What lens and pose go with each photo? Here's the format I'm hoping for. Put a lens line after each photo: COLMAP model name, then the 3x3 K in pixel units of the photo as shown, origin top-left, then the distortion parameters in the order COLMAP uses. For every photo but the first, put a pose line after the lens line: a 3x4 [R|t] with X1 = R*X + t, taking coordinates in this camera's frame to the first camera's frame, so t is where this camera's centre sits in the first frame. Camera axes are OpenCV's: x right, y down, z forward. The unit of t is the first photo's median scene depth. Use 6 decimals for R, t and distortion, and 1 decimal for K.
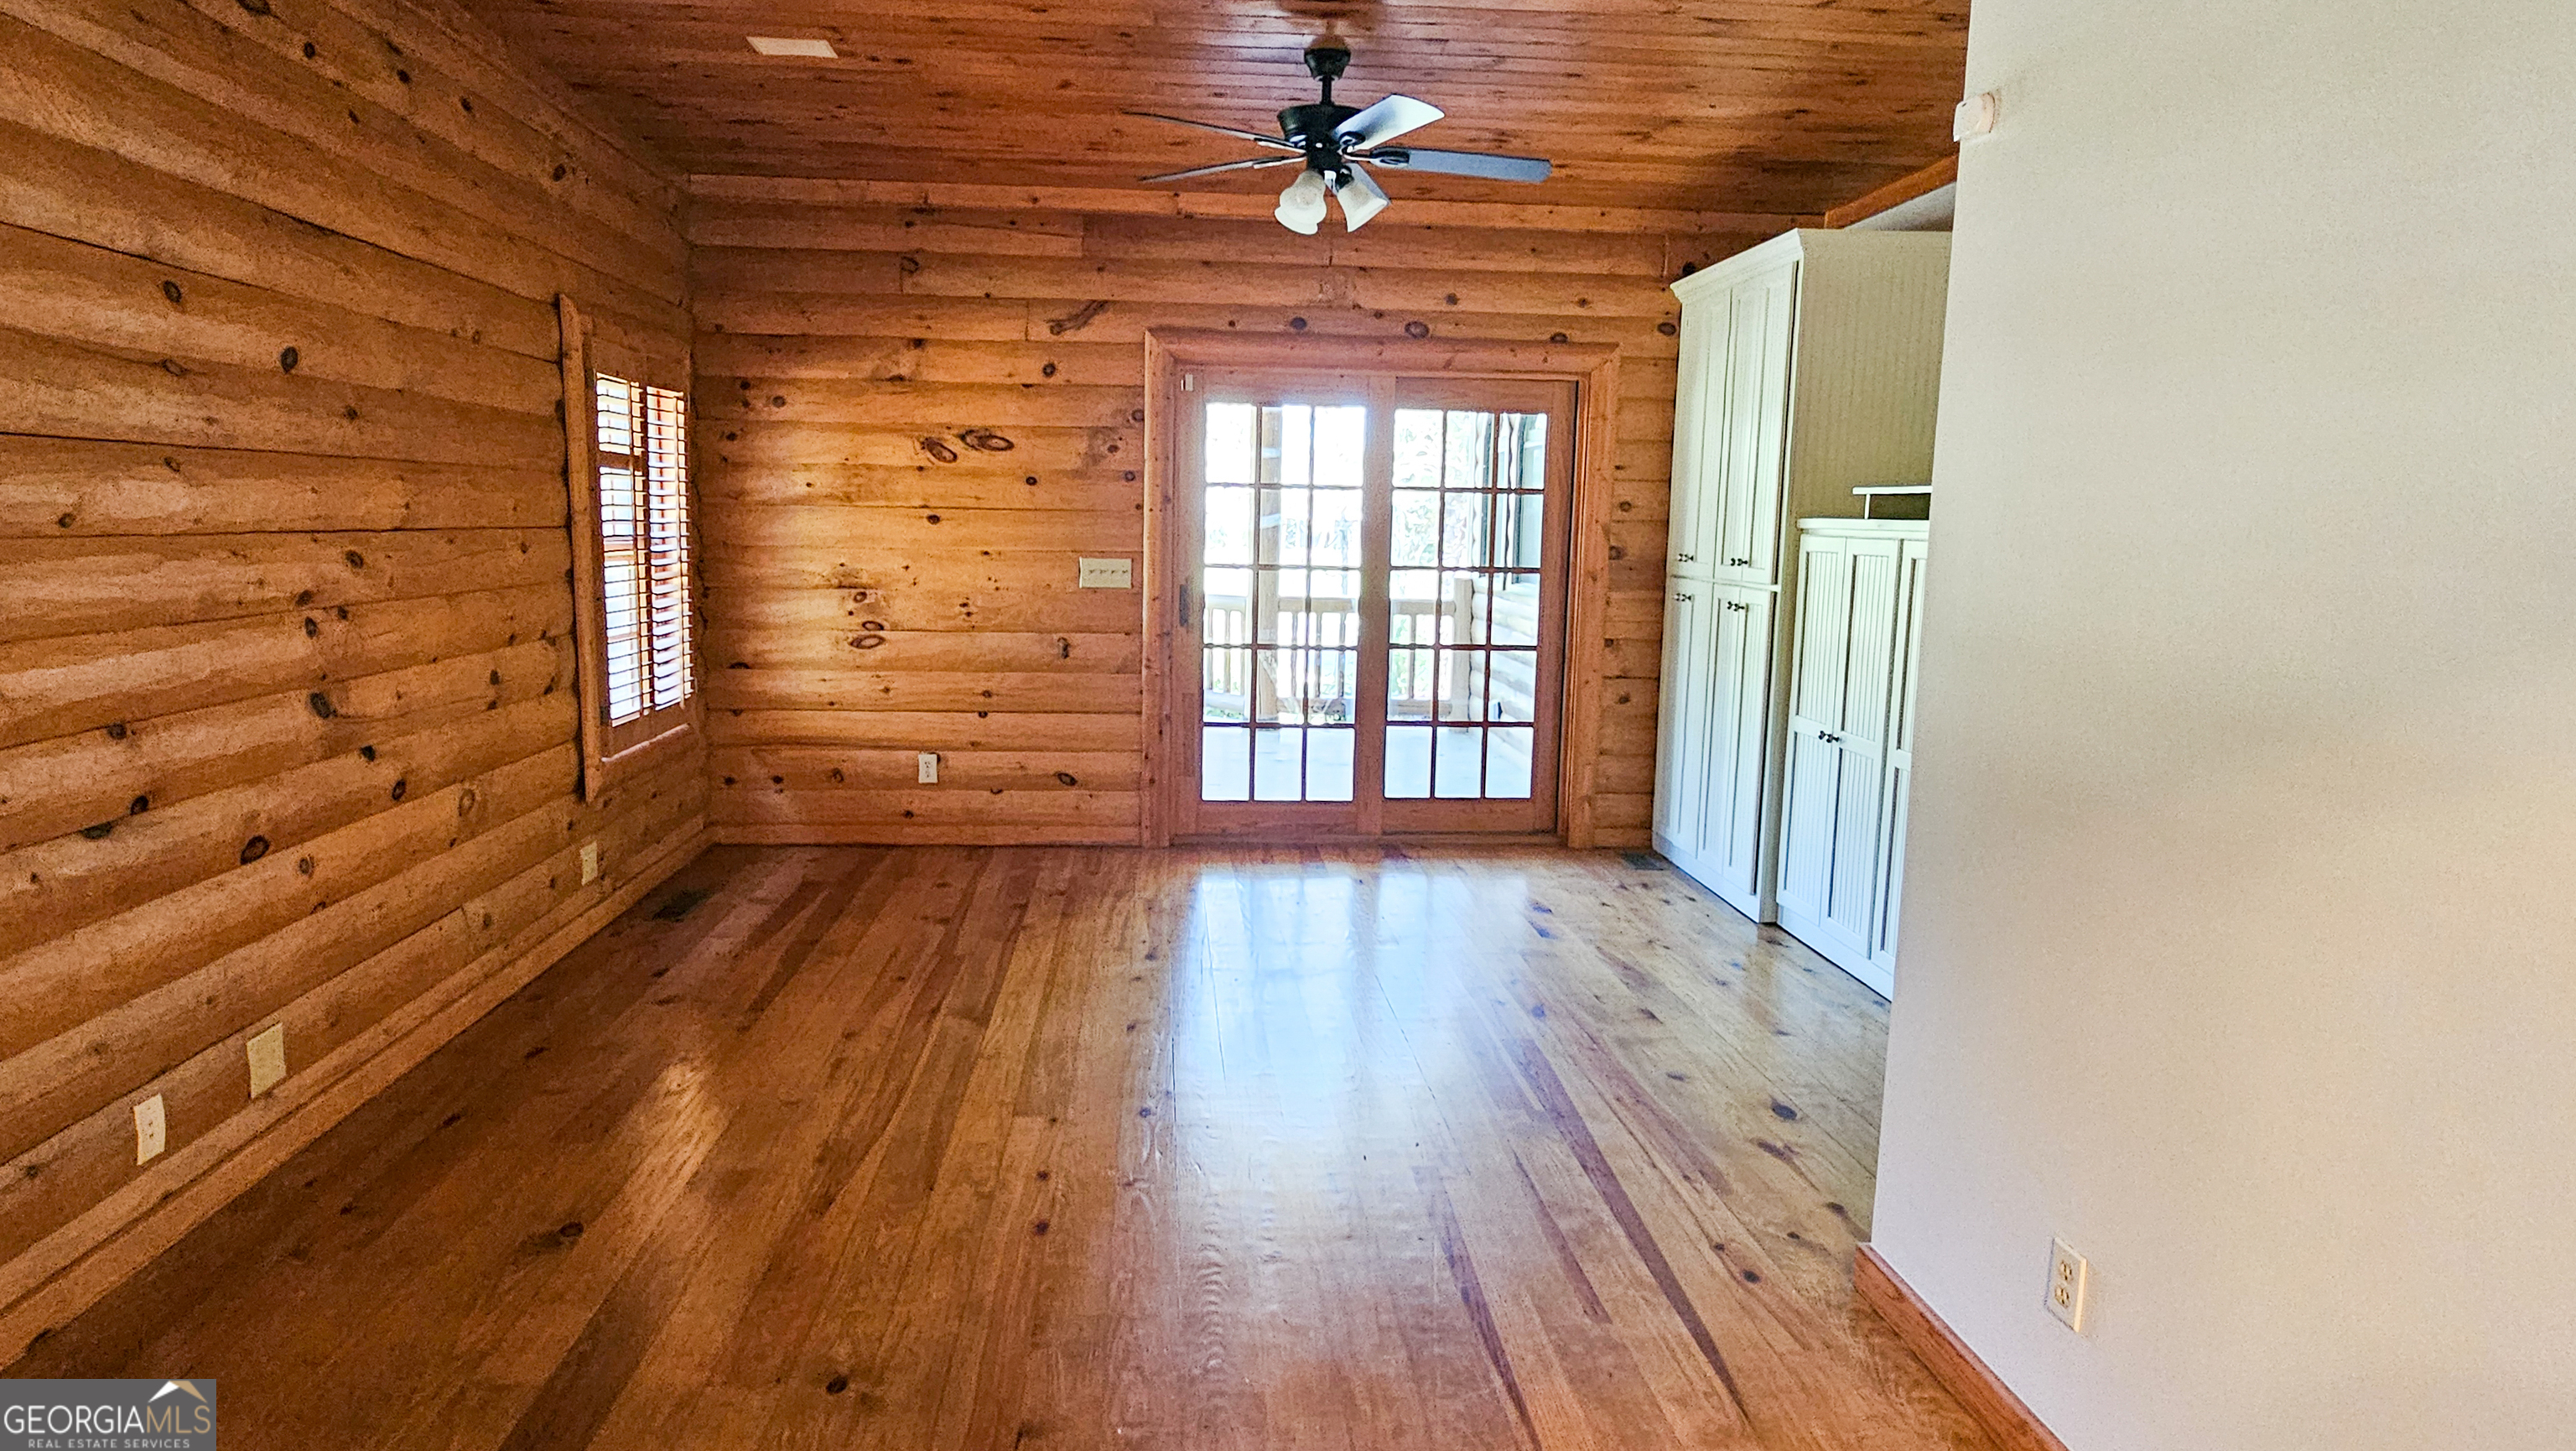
lens RADIAL K [[1499.6, 0, 1318.4], [0, 1499.6, 735.4], [0, 0, 1]] dist [-0.007866, -0.000061]
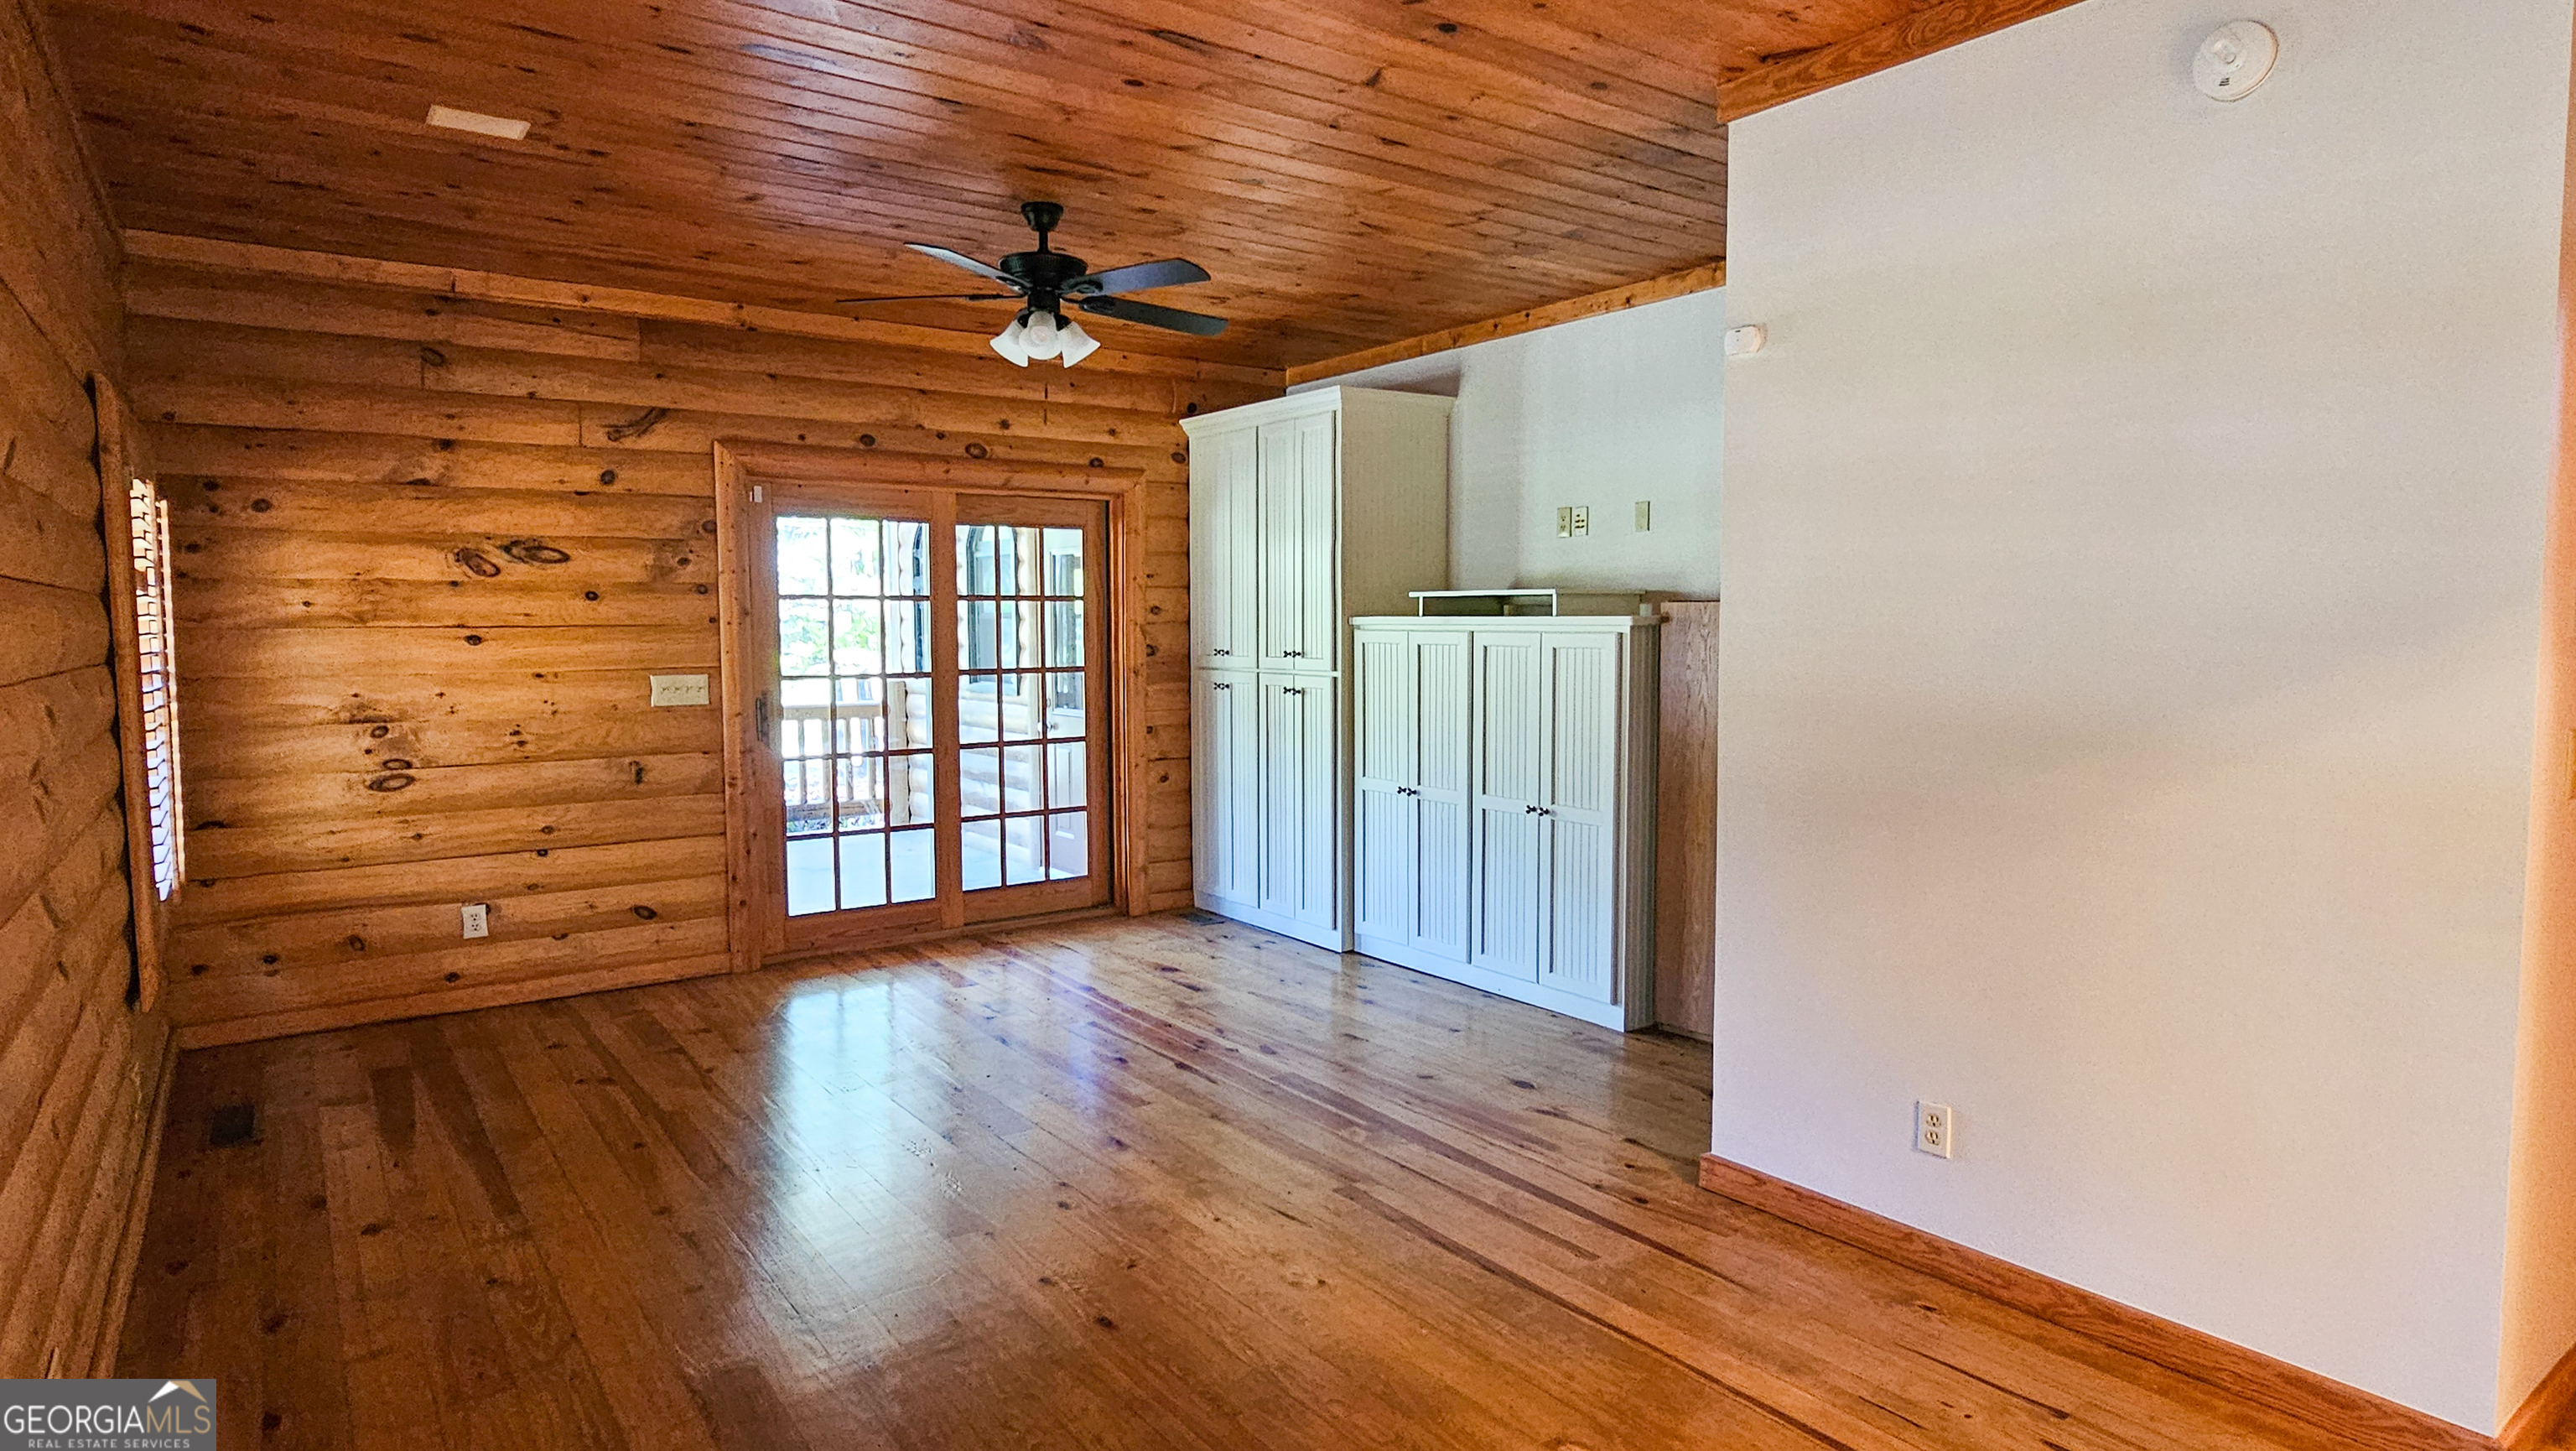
lens RADIAL K [[1407.1, 0, 1288.0], [0, 1407.1, 725.5], [0, 0, 1]] dist [-0.001616, 0.000140]
pose [[0.851838, -0.062589, 0.520053, -0.282481], [0.096874, 0.994533, -0.038984, -0.014051], [-0.514770, 0.083588, 0.853244, 0.041911]]
